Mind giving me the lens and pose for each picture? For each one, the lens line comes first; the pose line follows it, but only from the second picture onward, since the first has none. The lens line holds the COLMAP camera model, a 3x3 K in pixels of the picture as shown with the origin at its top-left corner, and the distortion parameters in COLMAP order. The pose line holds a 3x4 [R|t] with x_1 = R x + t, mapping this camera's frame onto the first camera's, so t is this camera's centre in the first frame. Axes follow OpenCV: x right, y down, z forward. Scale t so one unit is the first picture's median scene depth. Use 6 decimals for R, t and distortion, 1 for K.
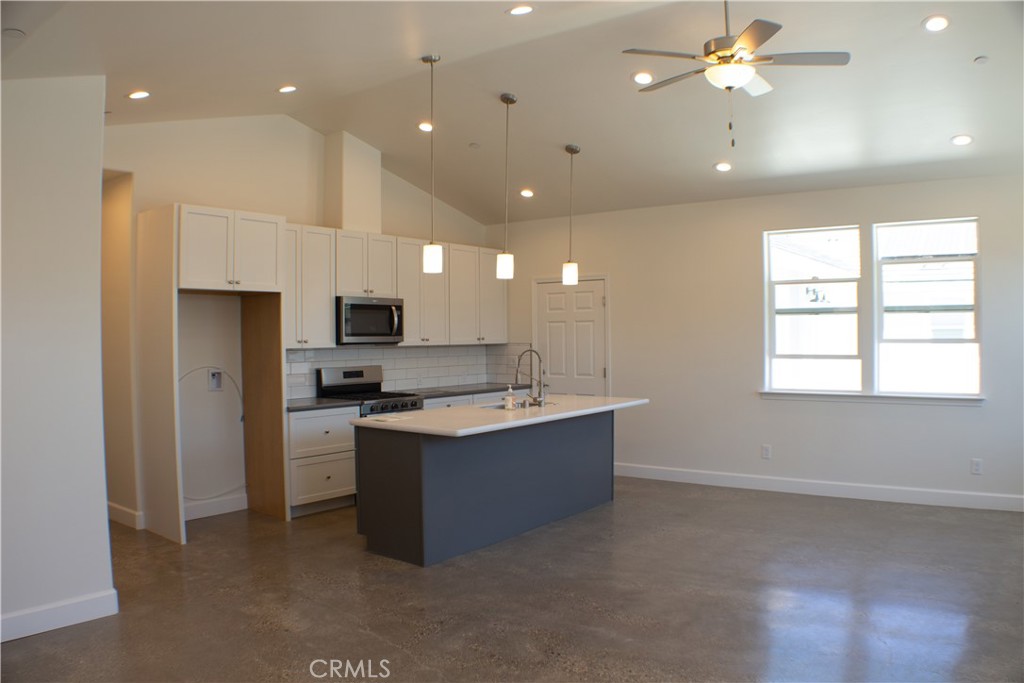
lens RADIAL K [[760.6, 0, 507.0], [0, 760.6, 343.1], [0, 0, 1]] dist [-0.222489, 0.079489]
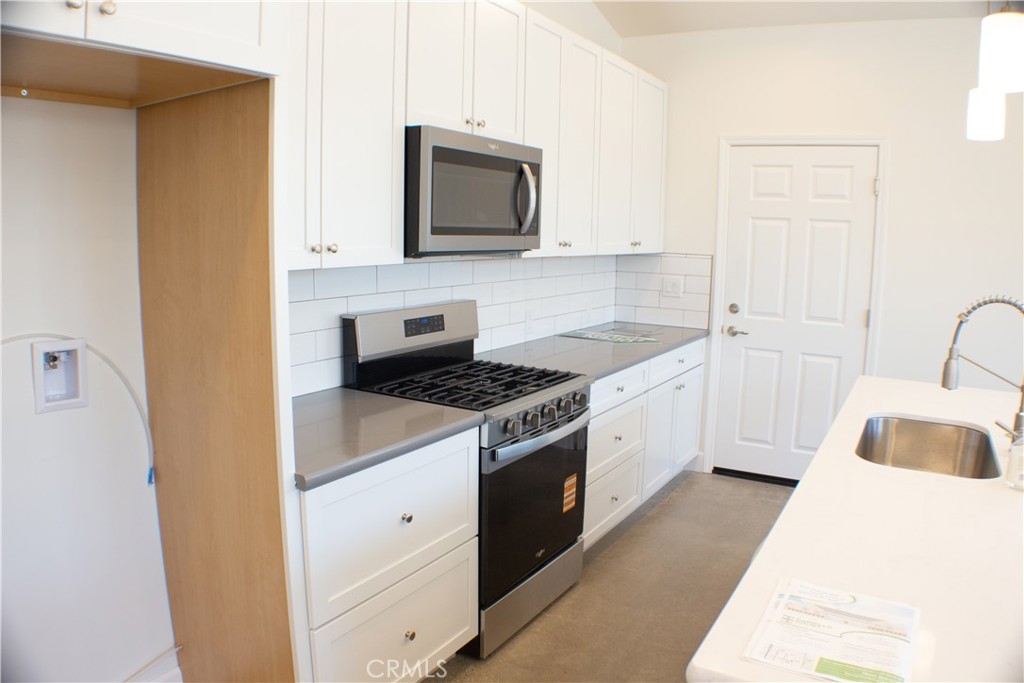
lens RADIAL K [[730.5, 0, 502.9], [0, 730.5, 343.0], [0, 0, 1]] dist [-0.219691, 0.073525]
pose [[0.995310, 0.012786, 0.095892, -0.219087], [-0.026421, 0.989471, 0.142299, -0.008319], [-0.093062, -0.144165, 0.985168, 0.653864]]
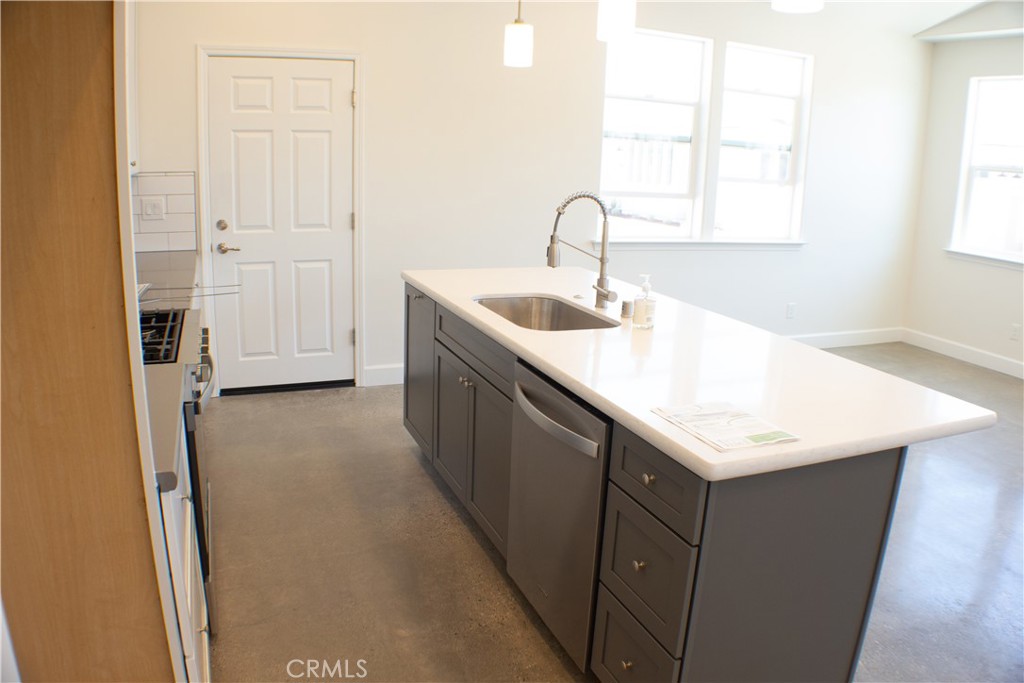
lens RADIAL K [[752.2, 0, 512.0], [0, 752.2, 341.5], [0, 0, 1]] dist [-0.227317, 0.089758]
pose [[0.512632, -0.181656, 0.839172, -0.376222], [-0.031361, 0.972749, 0.229730, -0.007029], [-0.858036, -0.144084, 0.492965, 0.731160]]
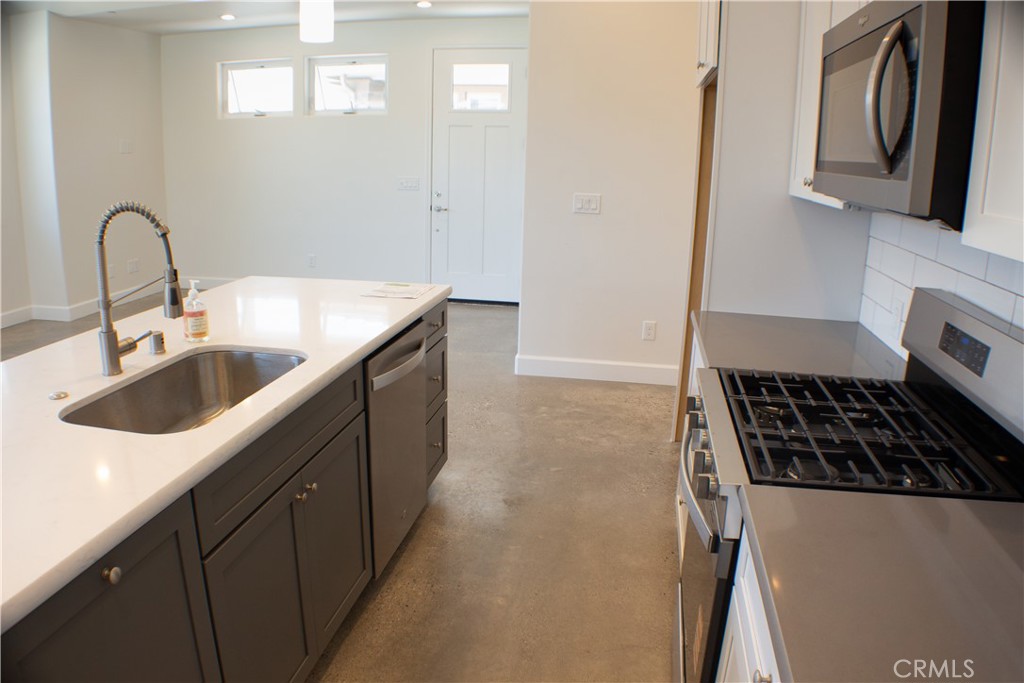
lens RADIAL K [[730.5, 0, 502.9], [0, 730.5, 343.0], [0, 0, 1]] dist [-0.219691, 0.073525]
pose [[-0.896487, 0.105469, -0.430334, 0.015921], [-0.016880, 0.962420, 0.271040, -0.015072], [0.442749, 0.250248, -0.861017, 1.222139]]
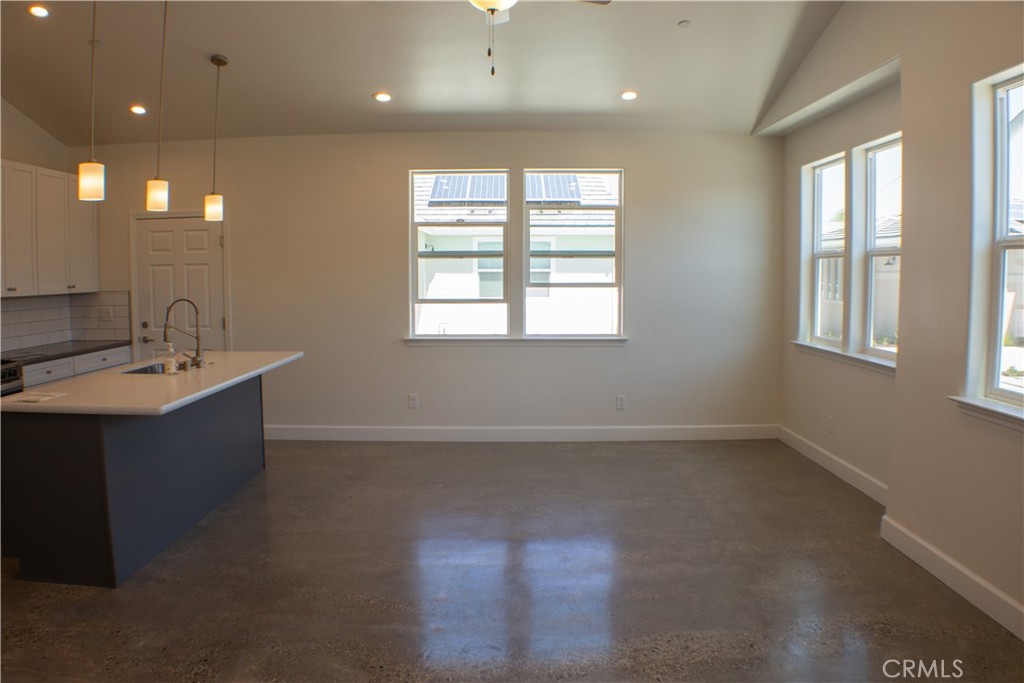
lens RADIAL K [[775.4, 0, 504.8], [0, 775.4, 350.2], [0, 0, 1]] dist [-0.224059, 0.075333]
pose [[0.802060, -0.050892, 0.595071, -0.157555], [0.000616, 0.996433, 0.084387, -0.003544], [-0.597243, -0.067317, 0.799231, 0.137517]]
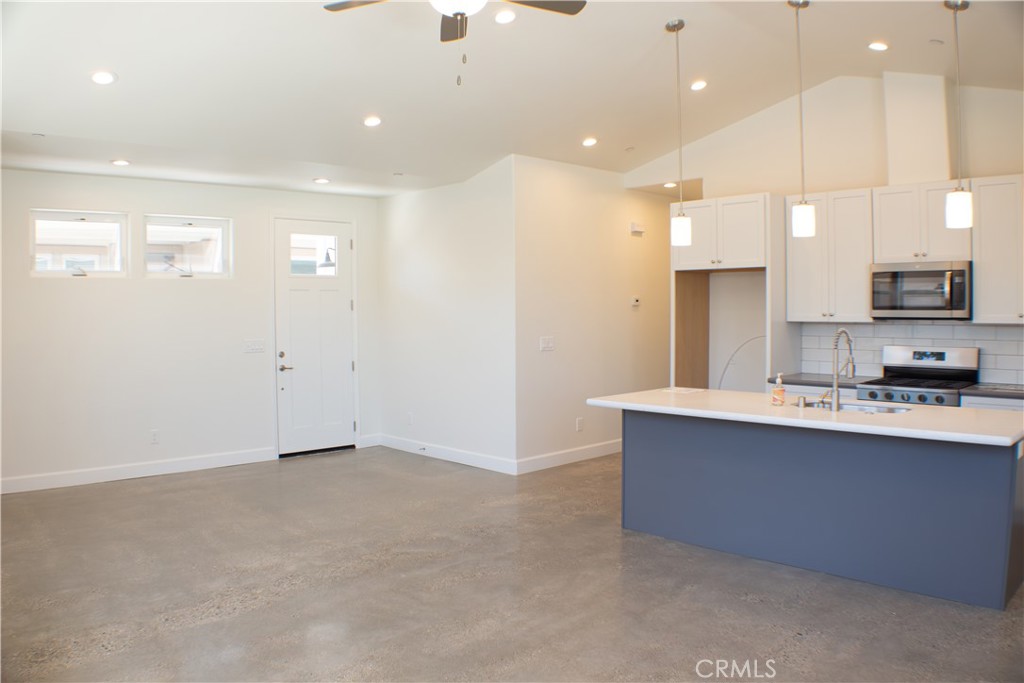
lens RADIAL K [[760.6, 0, 507.0], [0, 760.6, 343.1], [0, 0, 1]] dist [-0.222489, 0.079489]
pose [[-0.172160, 0.053550, -0.983612, 0.701731], [0.000130, 0.998523, 0.054339, -0.016161], [0.985069, 0.009227, -0.171912, 0.744460]]
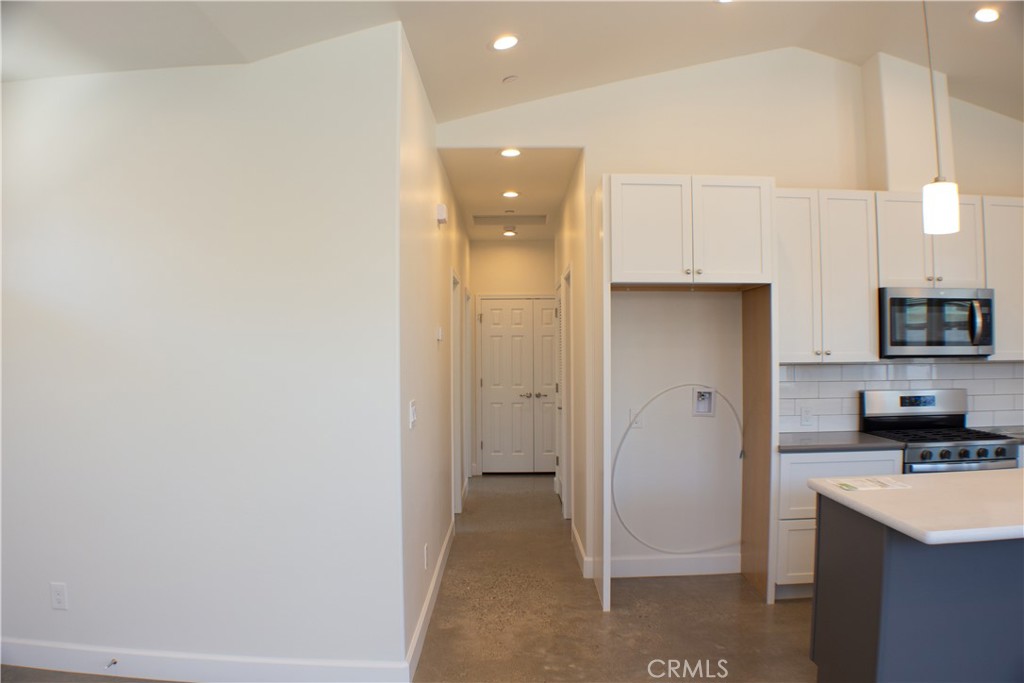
lens RADIAL K [[760.6, 0, 507.0], [0, 760.6, 343.1], [0, 0, 1]] dist [-0.222489, 0.079489]
pose [[0.602050, 0.002103, -0.798455, 0.096831], [-0.010249, 0.999934, -0.005095, -0.004686], [0.798392, 0.011251, 0.602032, 0.339667]]
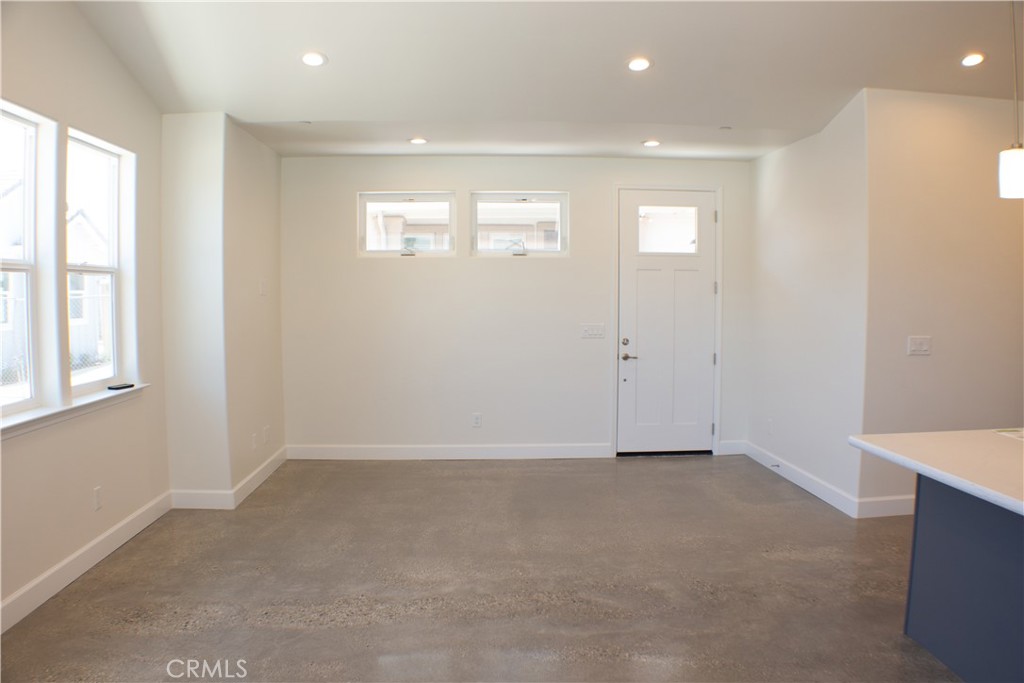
lens RADIAL K [[775.4, 0, 504.8], [0, 775.4, 350.2], [0, 0, 1]] dist [-0.224059, 0.075333]
pose [[-0.769546, 0.058231, -0.635931, 0.432492], [0.002336, 0.996084, 0.088383, -0.018952], [0.638588, 0.066530, -0.766668, 0.917028]]
